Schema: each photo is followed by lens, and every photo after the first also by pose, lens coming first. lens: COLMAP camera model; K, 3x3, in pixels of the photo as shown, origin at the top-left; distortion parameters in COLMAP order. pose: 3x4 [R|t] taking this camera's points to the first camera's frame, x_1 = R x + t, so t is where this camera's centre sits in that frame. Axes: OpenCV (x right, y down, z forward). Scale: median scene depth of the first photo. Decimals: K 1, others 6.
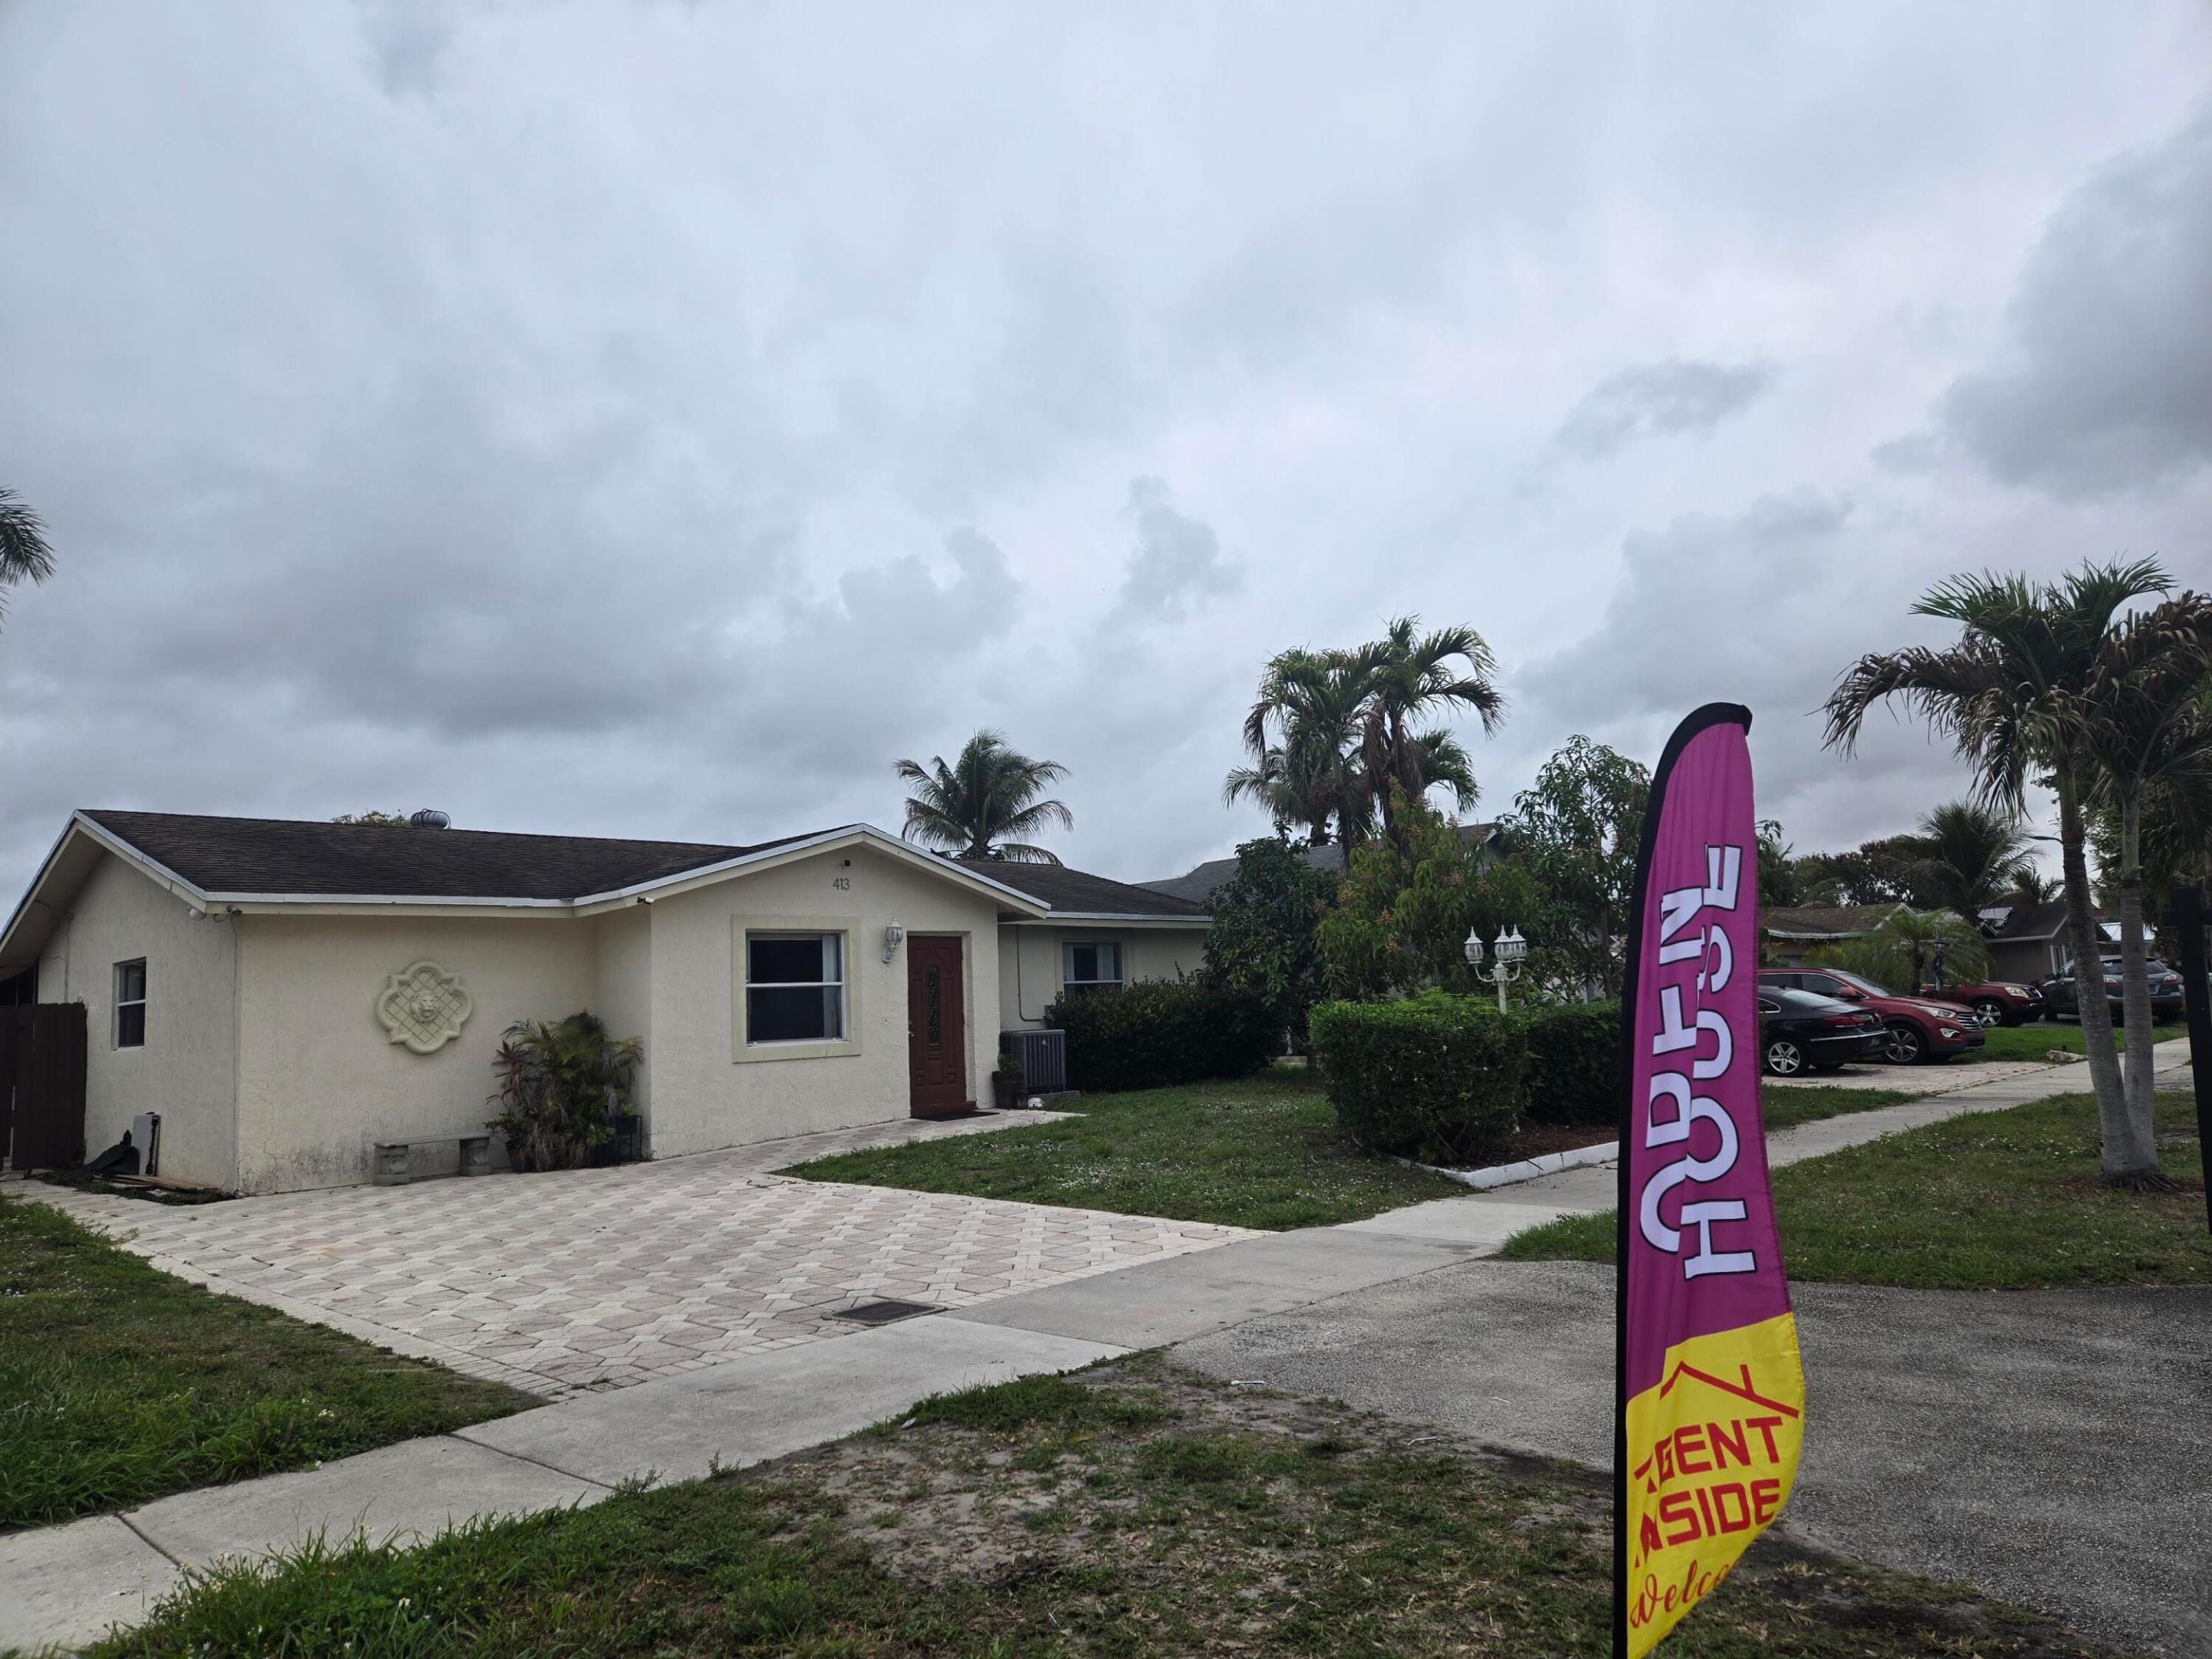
lens RADIAL K [[1496.6, 0, 1111.7], [0, 1496.6, 822.4], [0, 0, 1]] dist [0.059012, -0.030213]
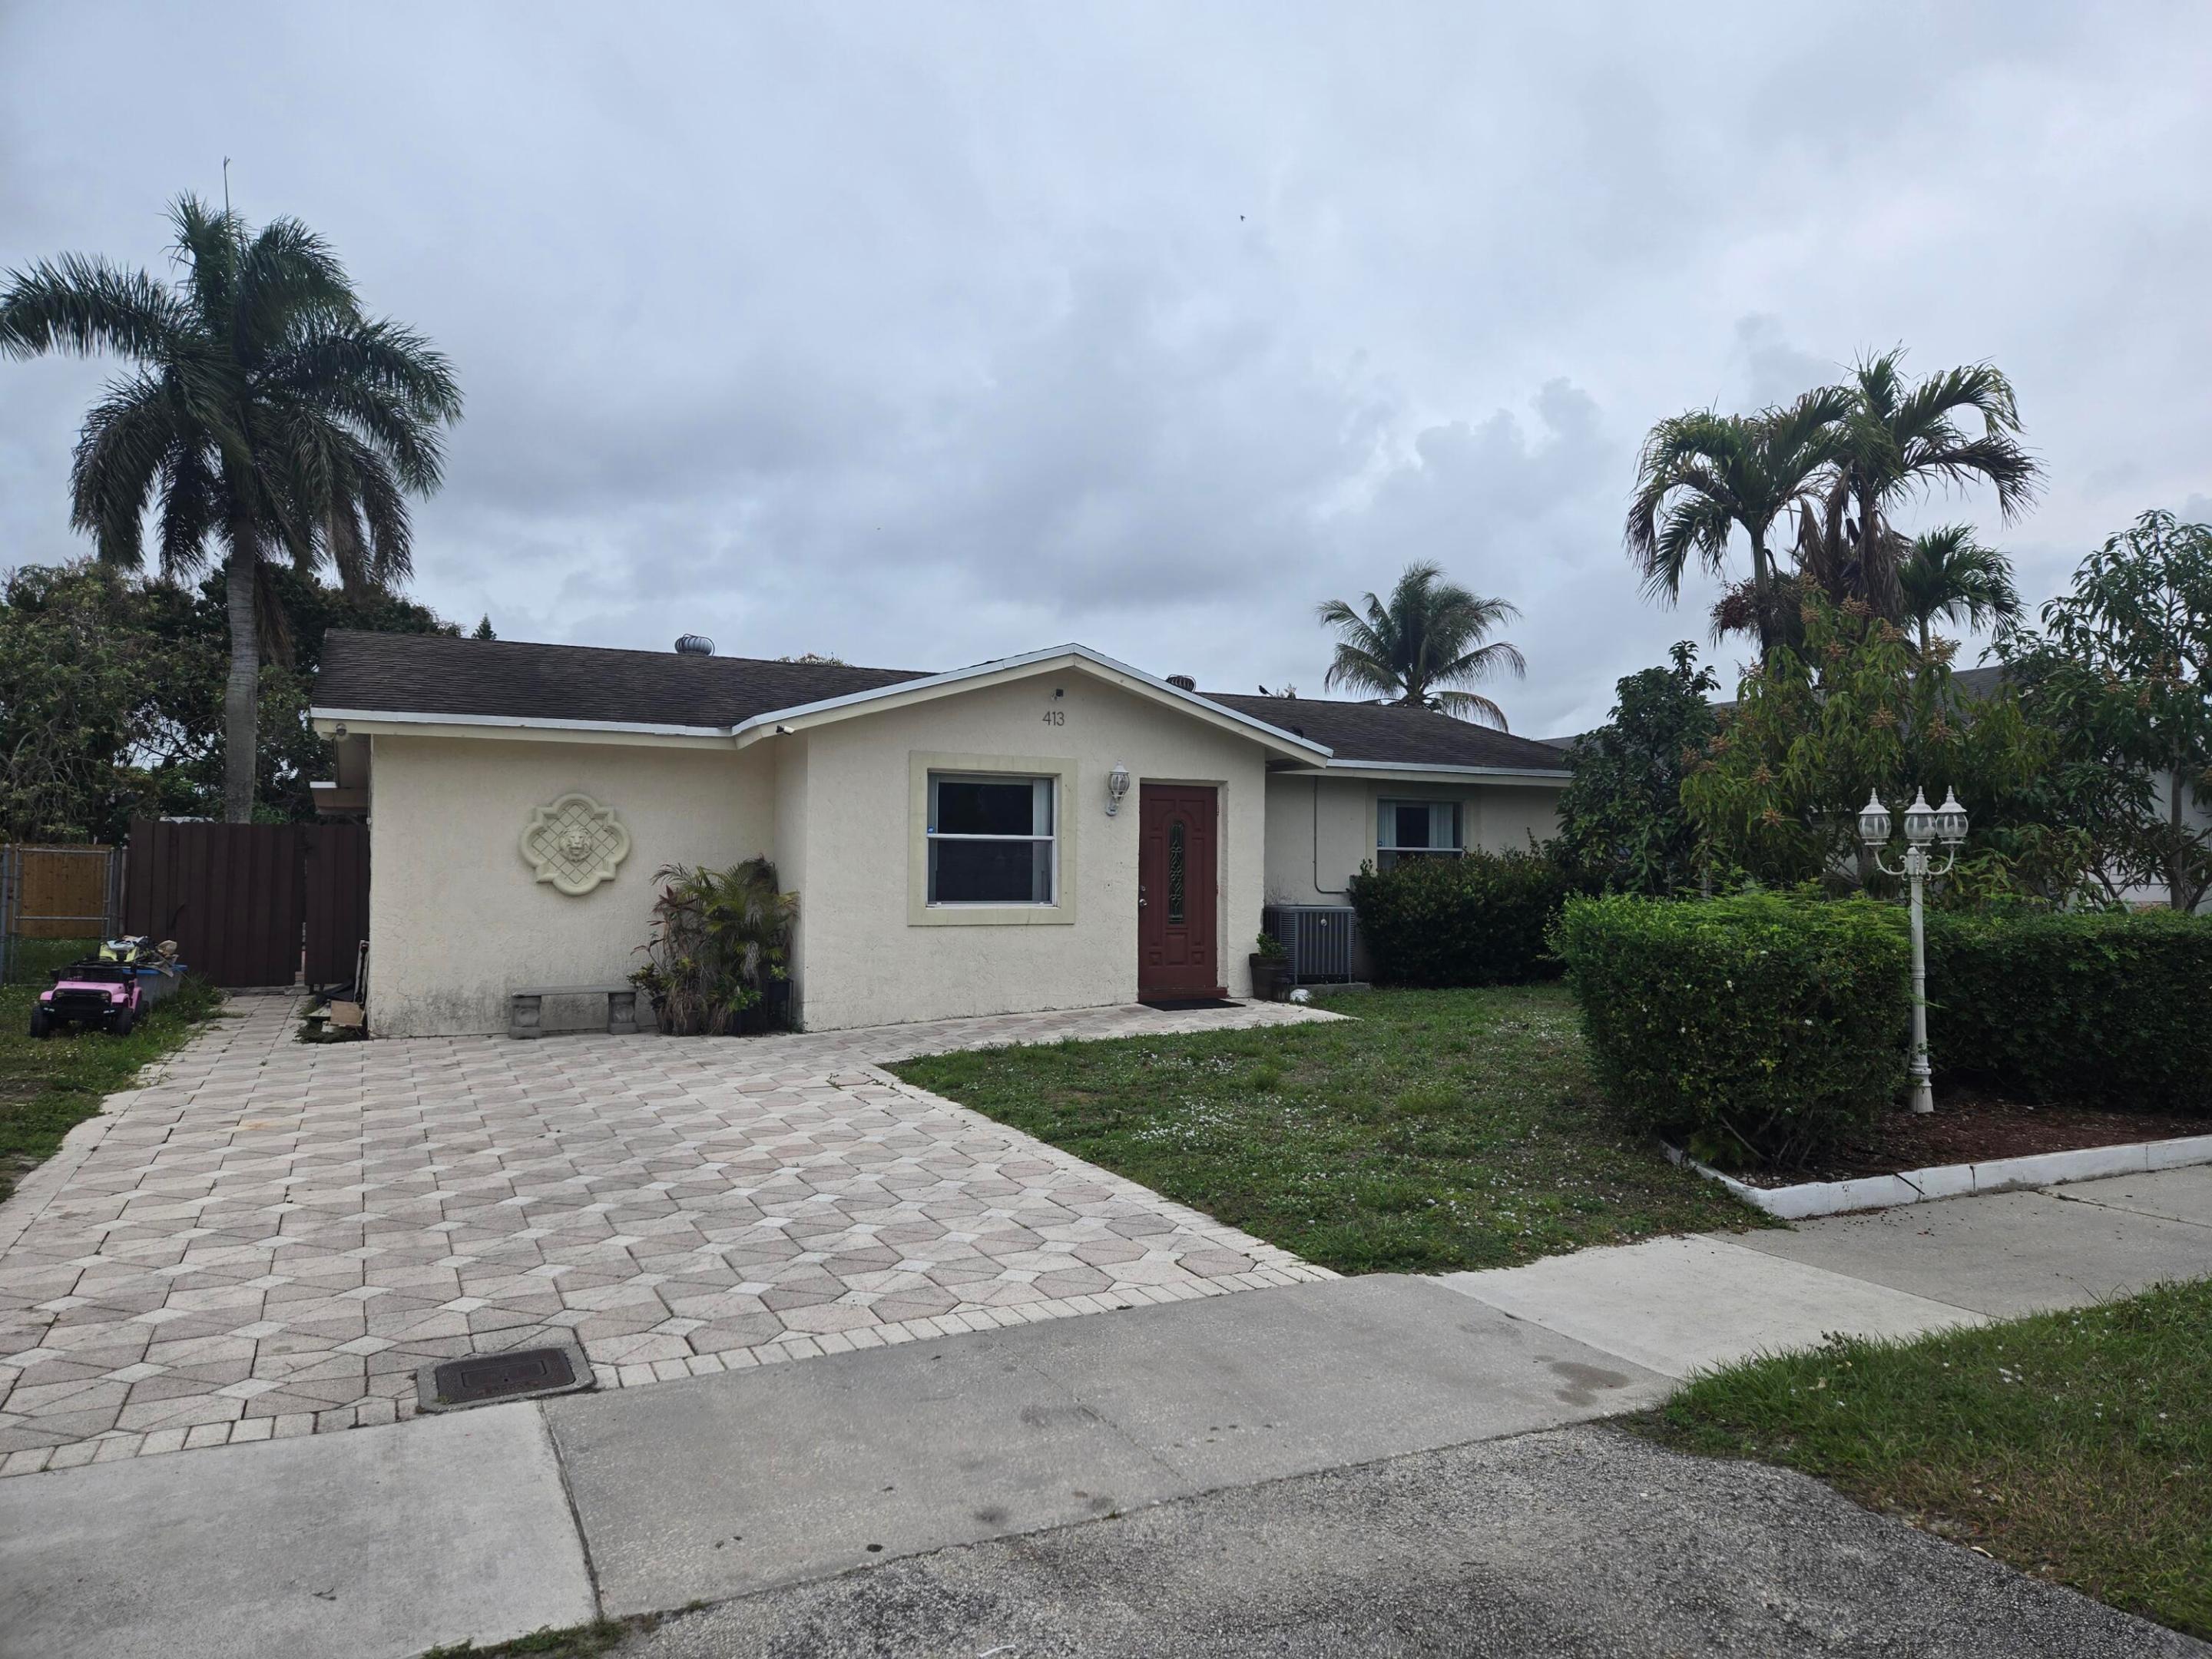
lens RADIAL K [[1496.6, 0, 1104.4], [0, 1496.6, 823.0], [0, 0, 1]] dist [0.059012, -0.030213]
pose [[0.941880, 0.036472, -0.333964, 0.123052], [-0.004269, 0.995308, 0.096658, 0.019213], [0.335922, -0.089615, 0.937617, 0.236566]]
